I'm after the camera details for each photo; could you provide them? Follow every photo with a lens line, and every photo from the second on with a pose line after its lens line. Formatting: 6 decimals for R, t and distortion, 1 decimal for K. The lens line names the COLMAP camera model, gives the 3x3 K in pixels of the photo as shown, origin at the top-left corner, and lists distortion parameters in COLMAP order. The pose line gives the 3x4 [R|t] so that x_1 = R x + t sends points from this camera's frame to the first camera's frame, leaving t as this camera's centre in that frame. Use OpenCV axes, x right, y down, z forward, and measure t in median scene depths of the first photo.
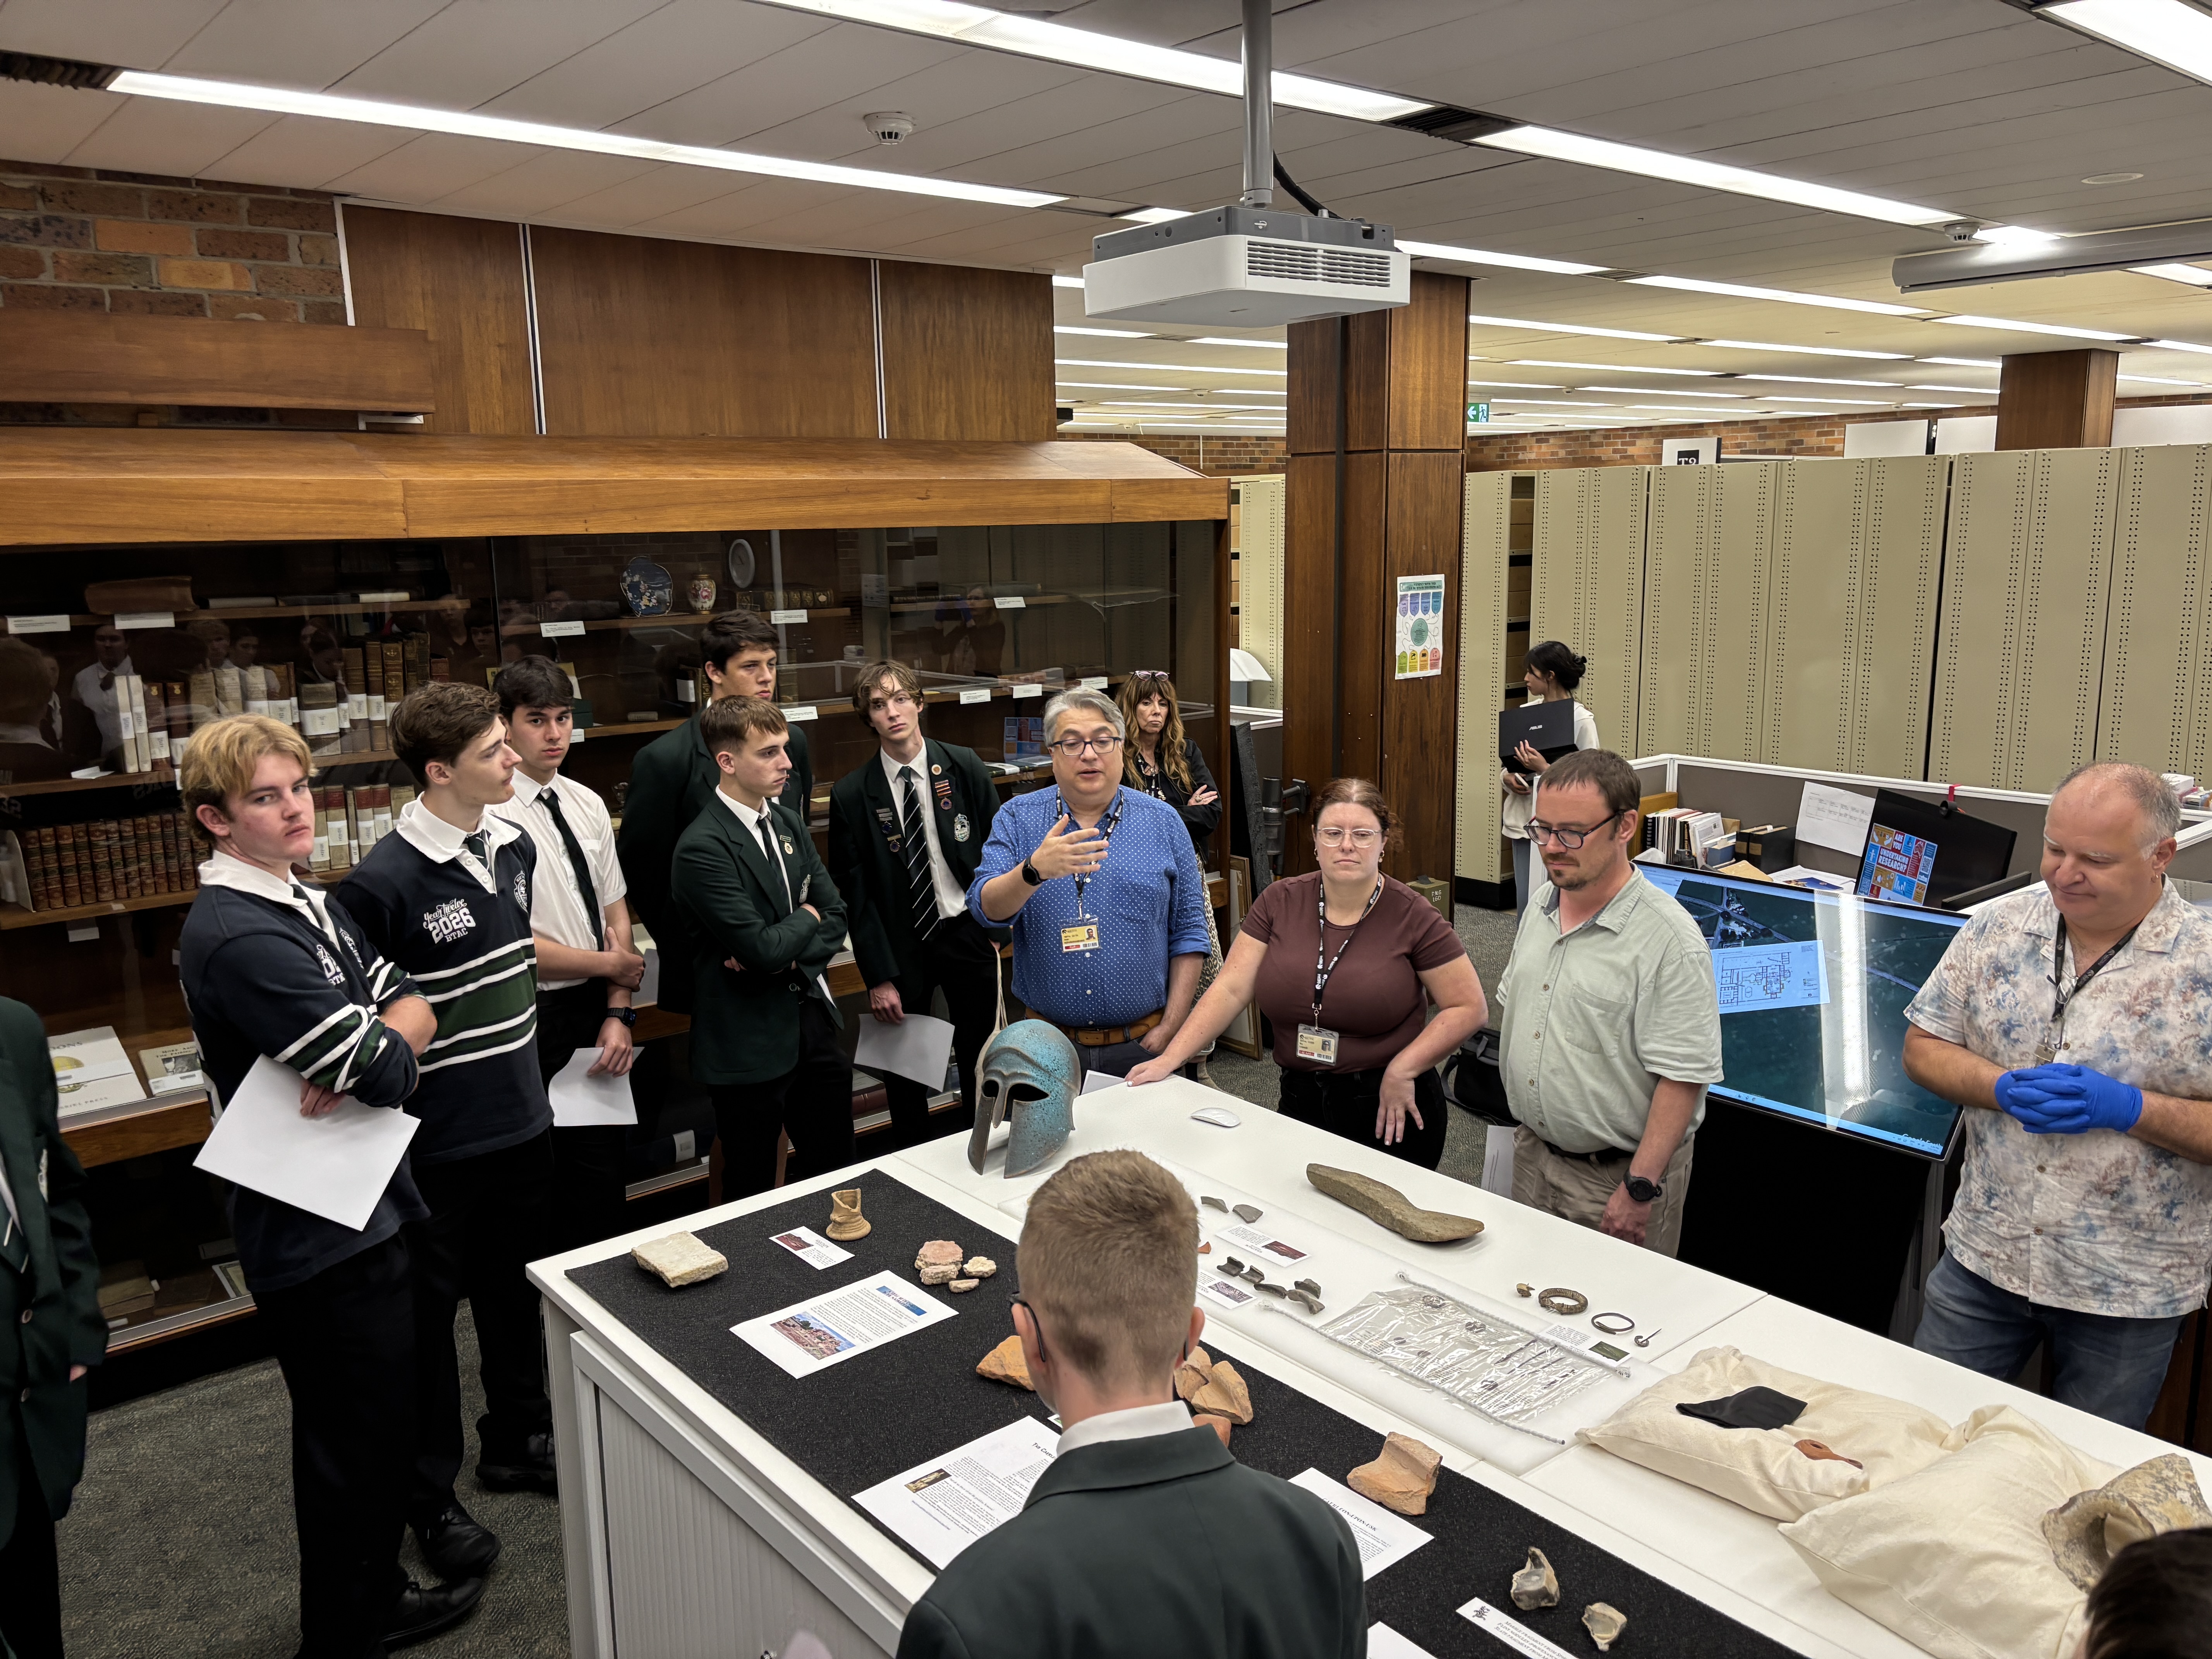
lens RADIAL K [[1618.8, 0, 1106.0], [0, 1618.8, 829.5], [0, 0, 1]] dist [0.041973, -0.061806]
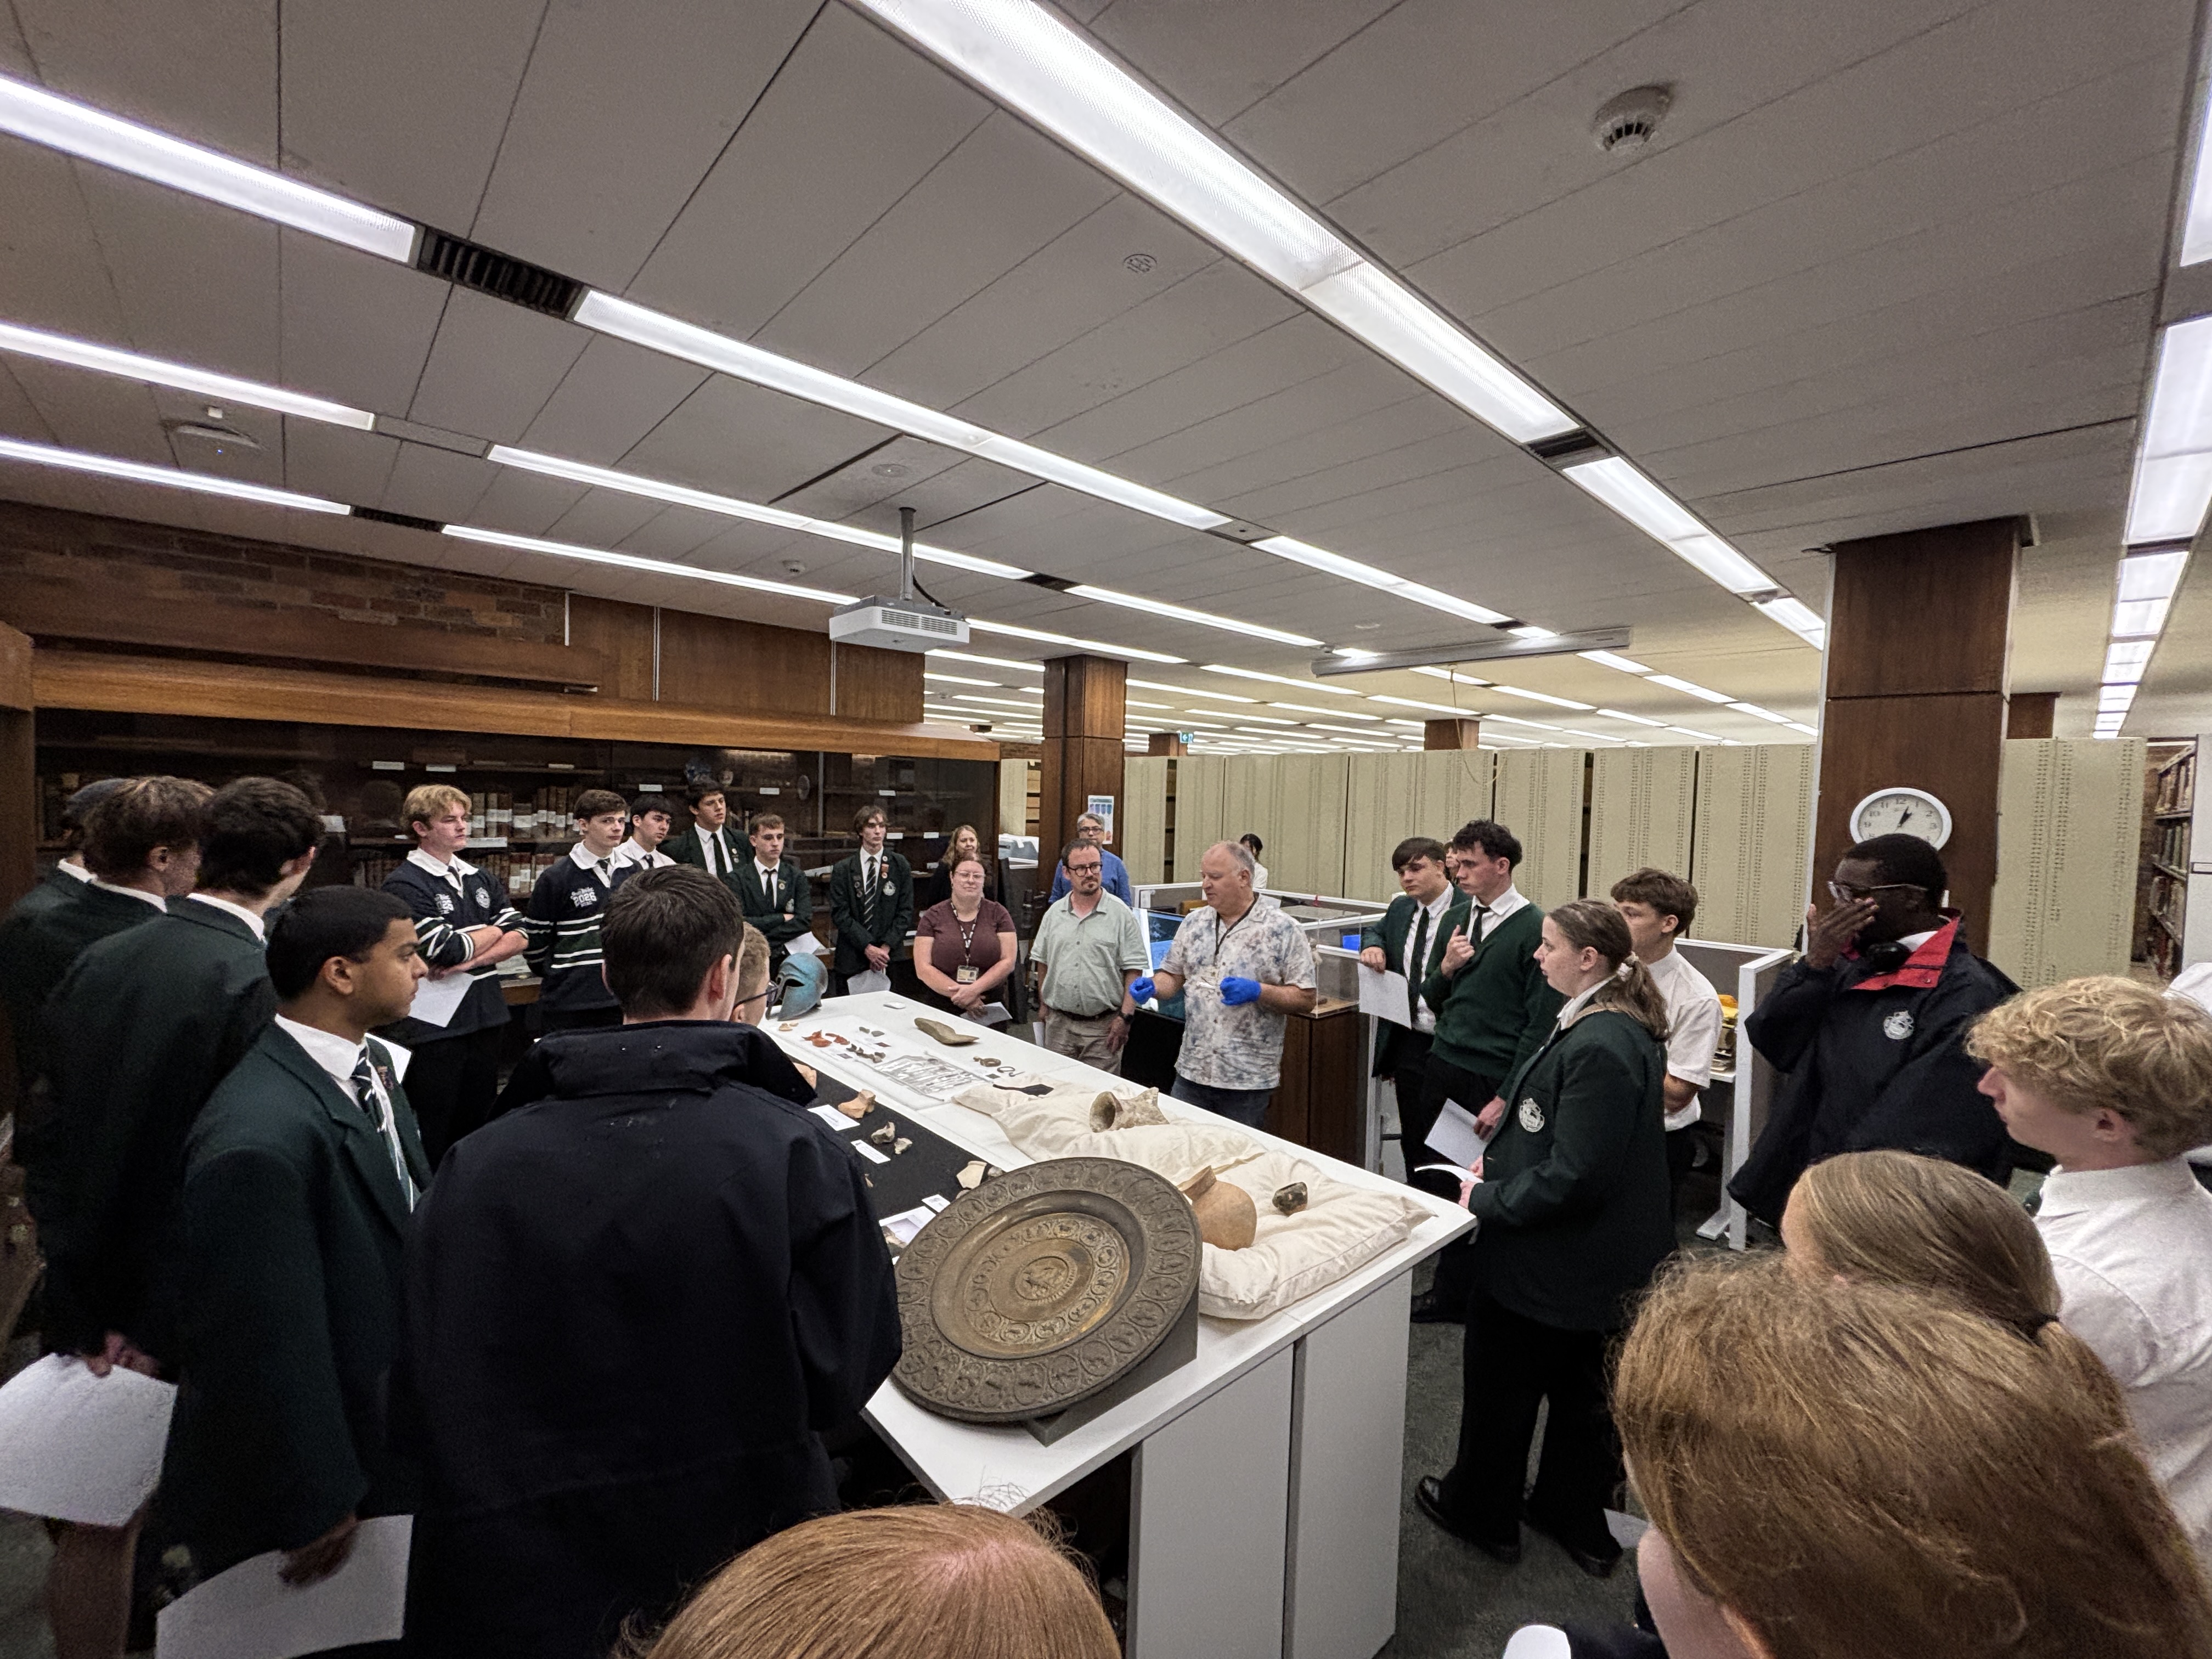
lens RADIAL K [[871.5, 0, 1106.0], [0, 871.5, 829.5], [0, 0, 1]] dist [-0.015805, -0.000203]
pose [[0.998014, 0.044193, 0.044896, 0.223446], [-0.036602, 0.986809, -0.157700, 0.092770], [-0.051273, 0.155743, 0.986466, -0.149570]]
